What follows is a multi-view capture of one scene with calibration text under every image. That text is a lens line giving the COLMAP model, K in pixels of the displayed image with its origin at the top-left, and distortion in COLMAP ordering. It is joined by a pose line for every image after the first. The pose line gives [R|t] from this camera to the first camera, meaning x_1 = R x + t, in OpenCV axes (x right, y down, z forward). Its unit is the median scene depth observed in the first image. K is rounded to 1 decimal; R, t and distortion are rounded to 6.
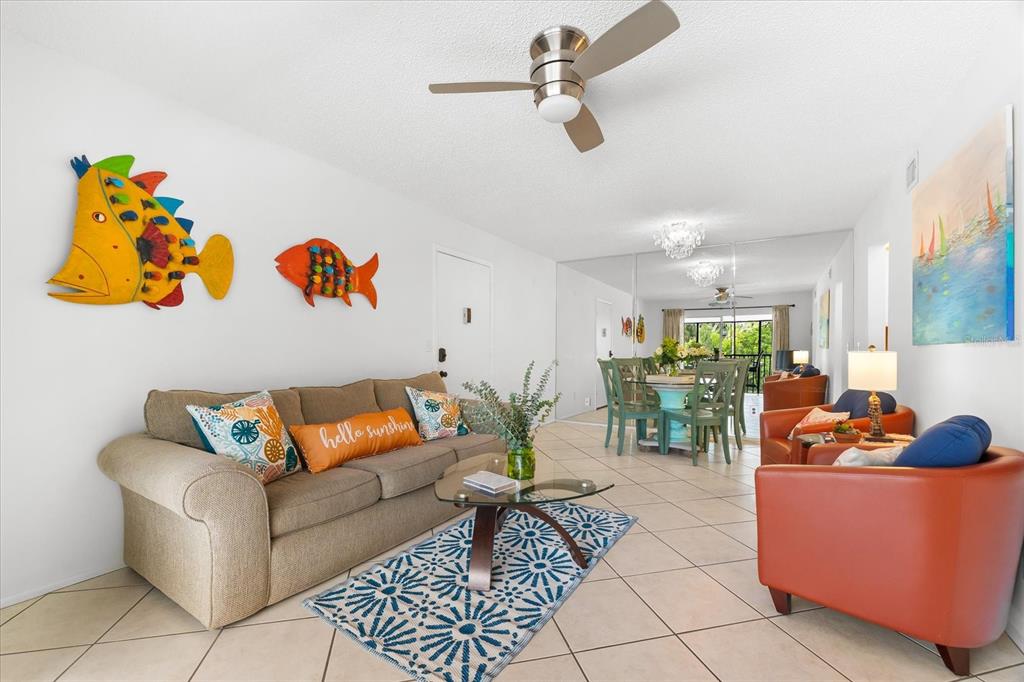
lens RADIAL K [[426.7, 0, 501.6], [0, 426.7, 341.0], [0, 0, 1]] dist [-0.001023, -0.000157]
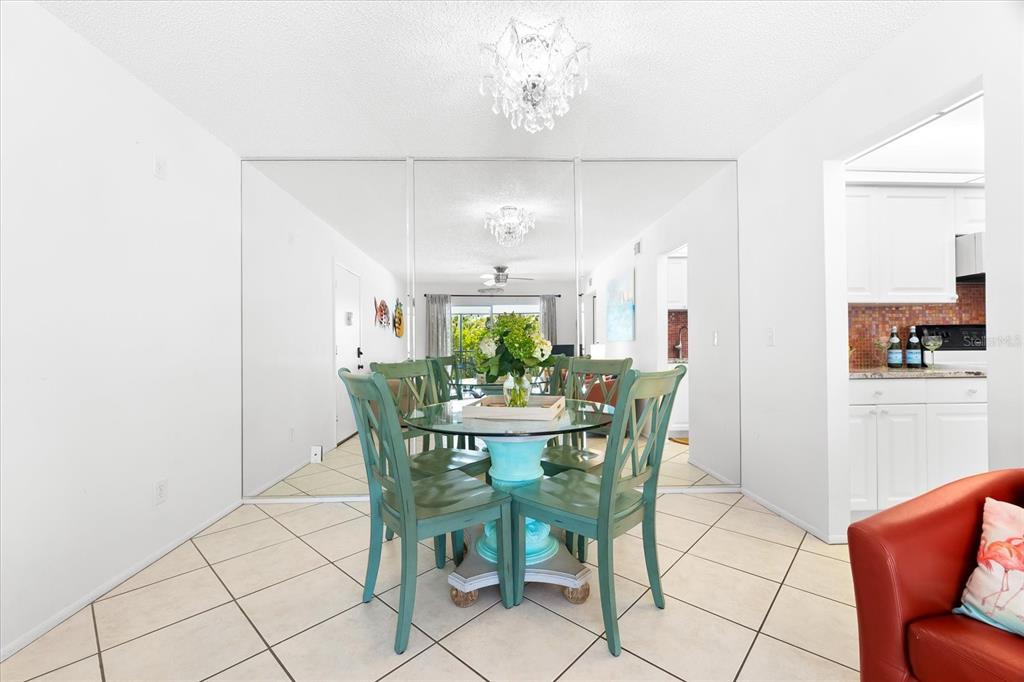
lens RADIAL K [[426.7, 0, 501.6], [0, 426.7, 341.0], [0, 0, 1]] dist [-0.001023, -0.000157]
pose [[0.831037, -0.009583, 0.556135, 0.076970], [0.007847, 0.999954, 0.005505, 0.008722], [-0.556162, -0.000211, 0.831074, 0.343438]]
